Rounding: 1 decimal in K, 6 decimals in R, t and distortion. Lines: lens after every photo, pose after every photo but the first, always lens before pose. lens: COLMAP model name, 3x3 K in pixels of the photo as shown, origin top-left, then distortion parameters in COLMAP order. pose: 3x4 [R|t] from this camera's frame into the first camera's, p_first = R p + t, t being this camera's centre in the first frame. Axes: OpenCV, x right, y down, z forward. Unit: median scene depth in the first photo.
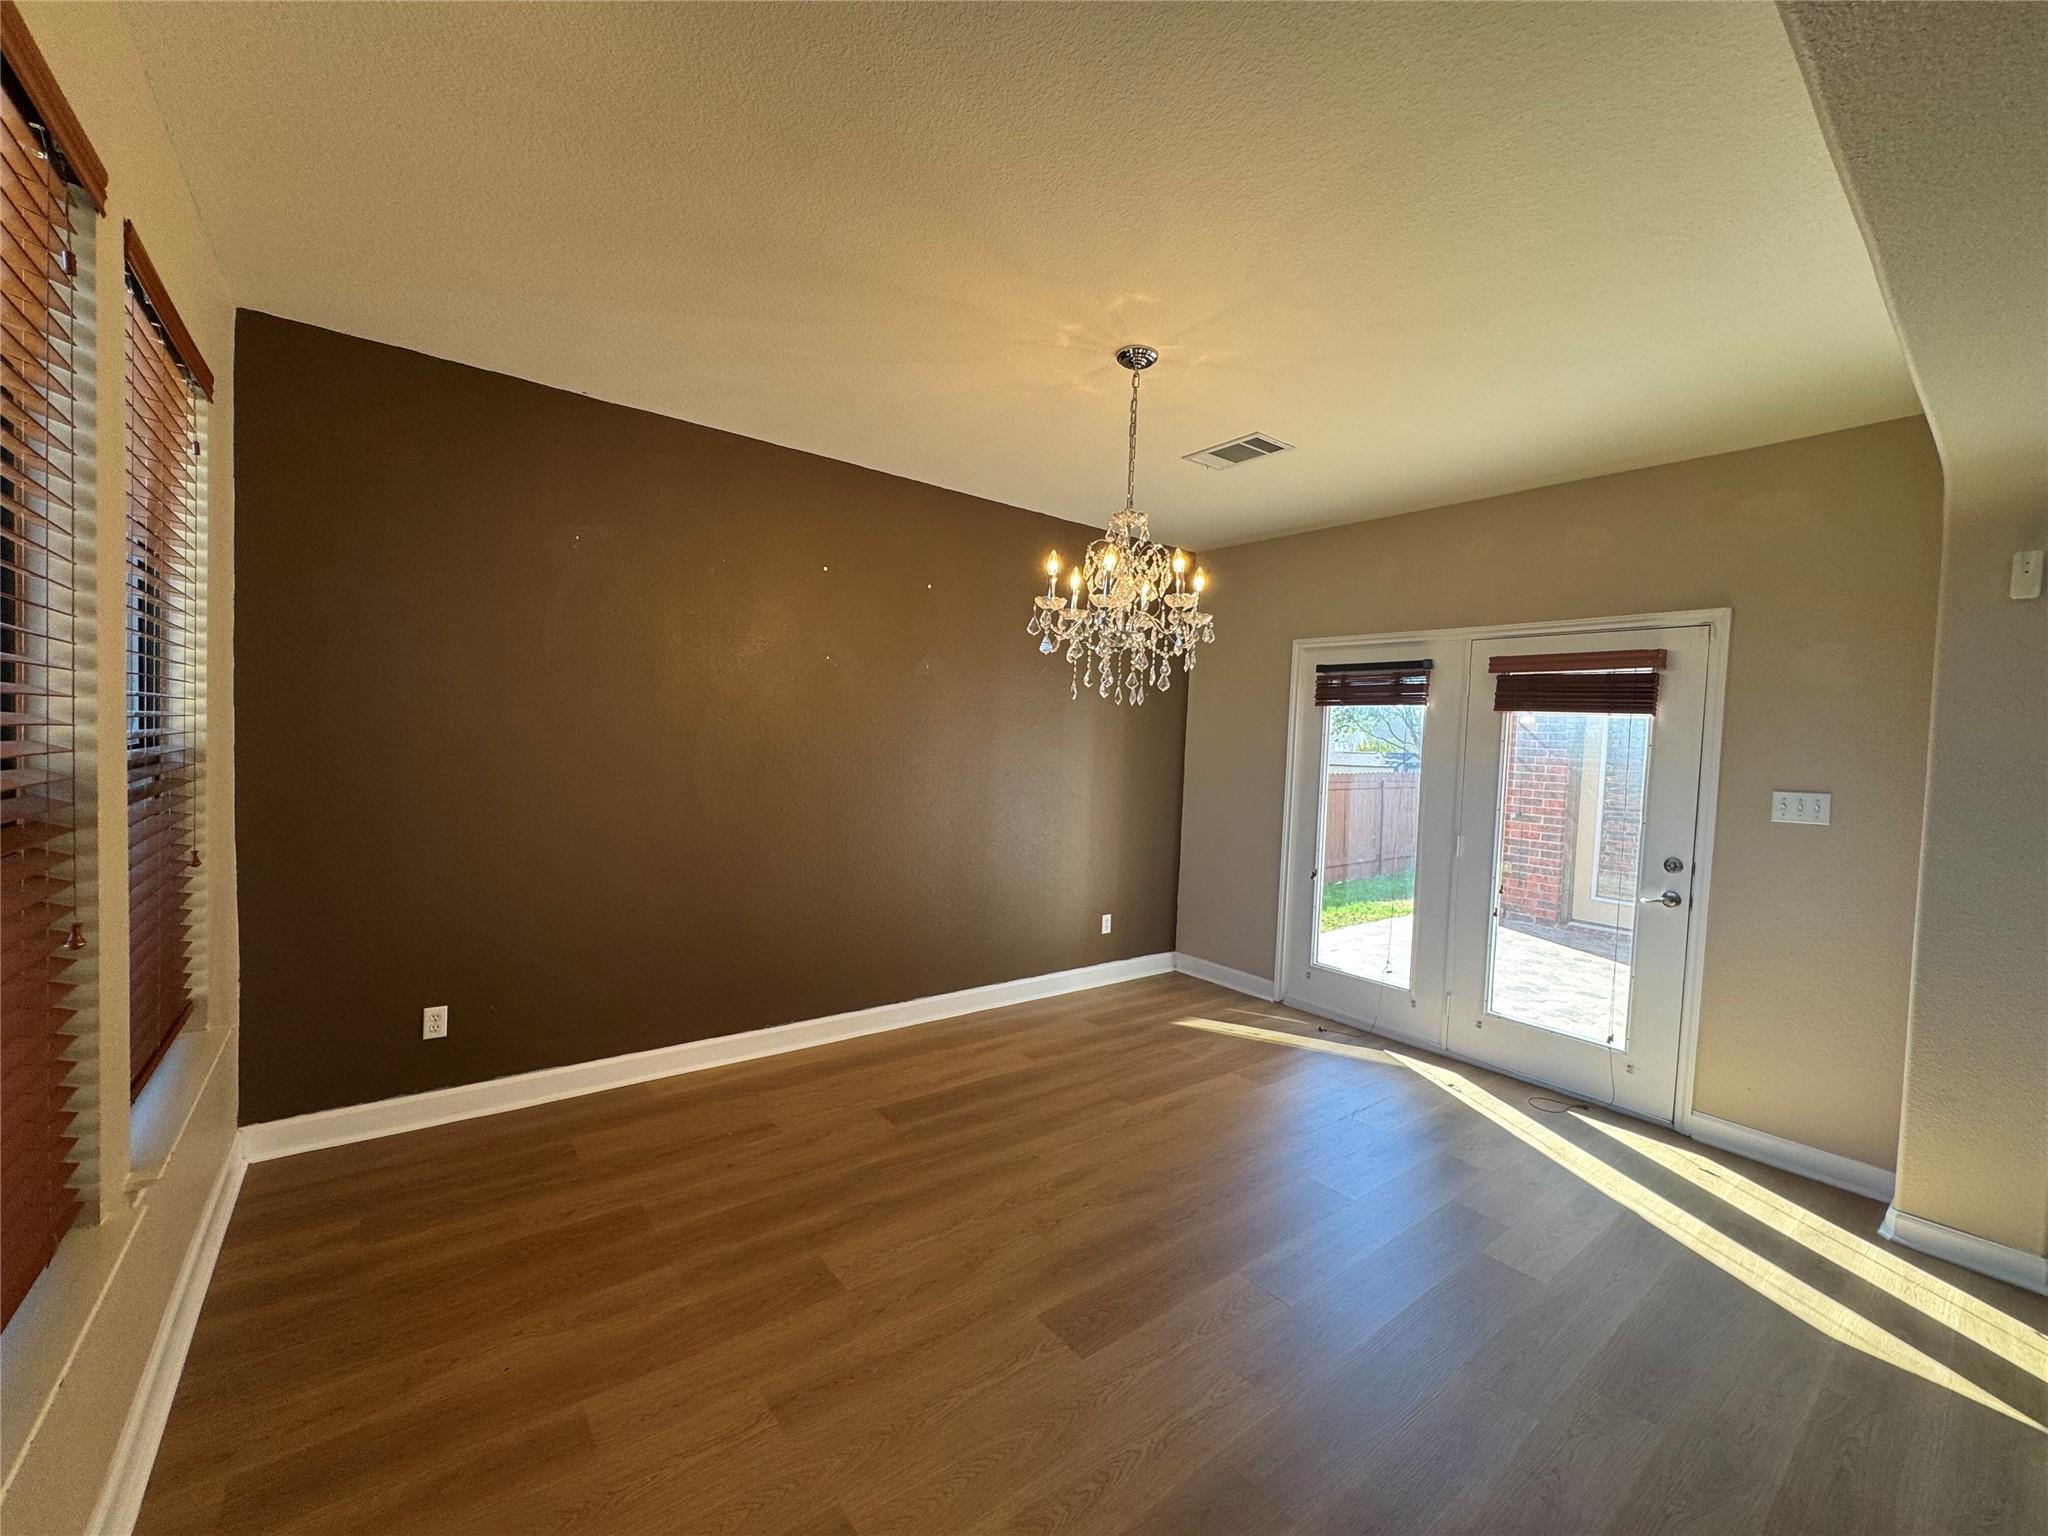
lens RADIAL K [[811.4, 0, 1024.0], [0, 811.4, 768.0], [0, 0, 1]] dist [-0.000493, 0.000282]
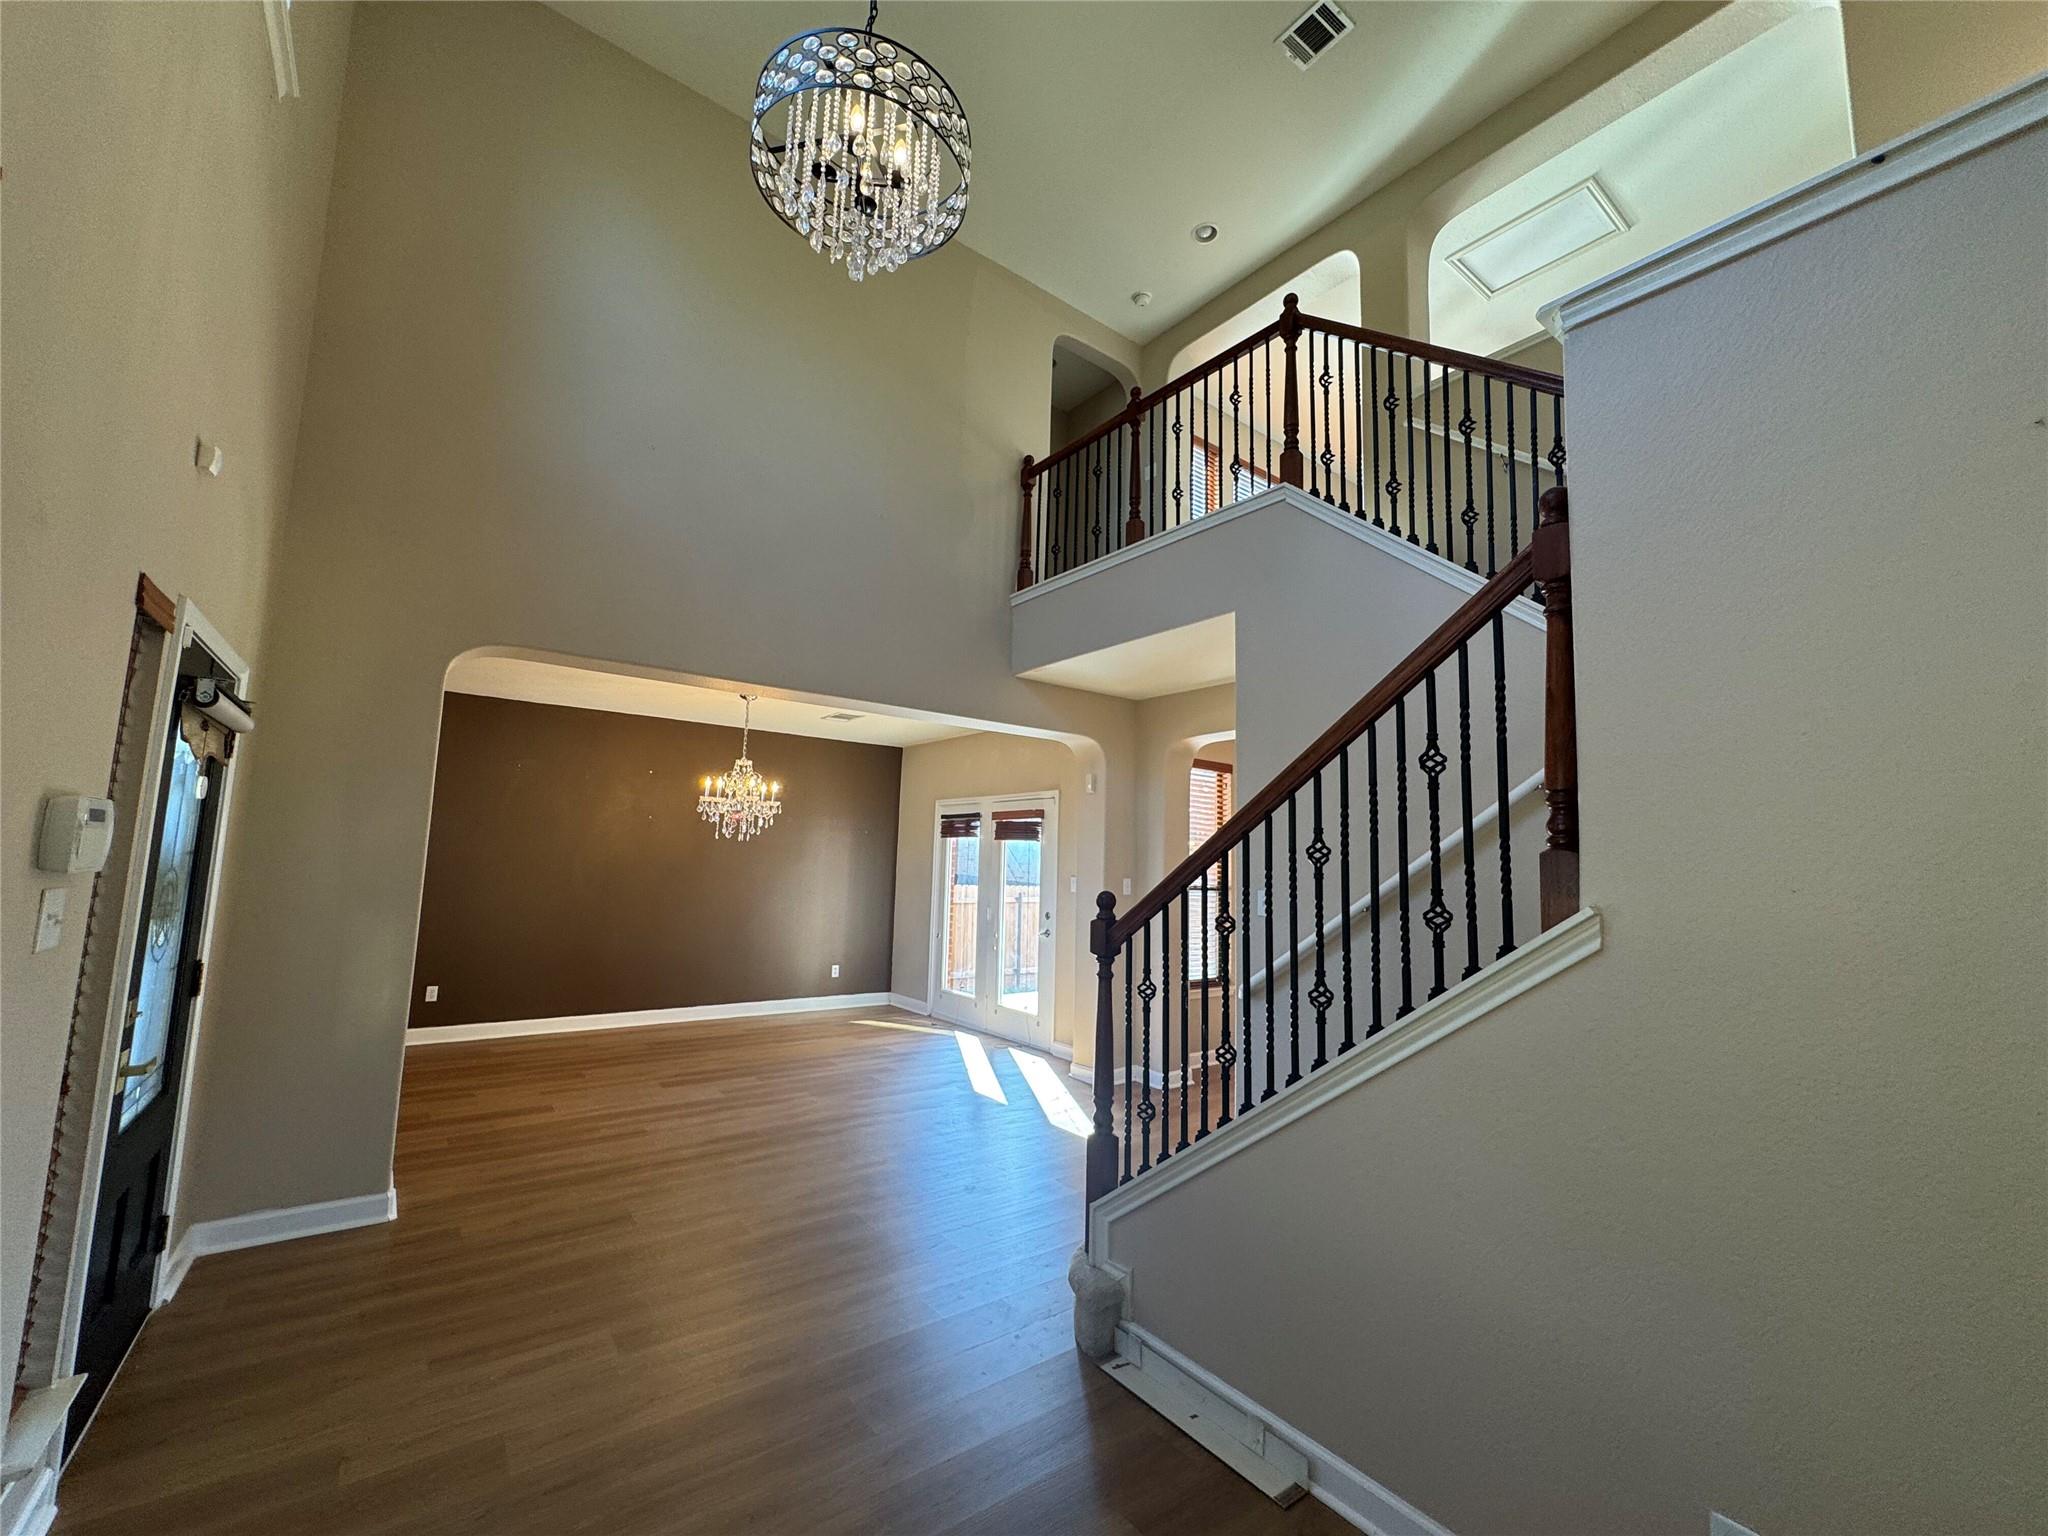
lens RADIAL K [[818.7, 0, 1026.7], [0, 818.7, 766.8], [0, 0, 1]] dist [-0.004359, 0.000172]
pose [[0.999900, -0.013045, -0.005407, 0.633712], [0.012018, 0.987185, -0.159124, 0.064255], [0.007414, 0.159043, 0.987244, -0.888274]]
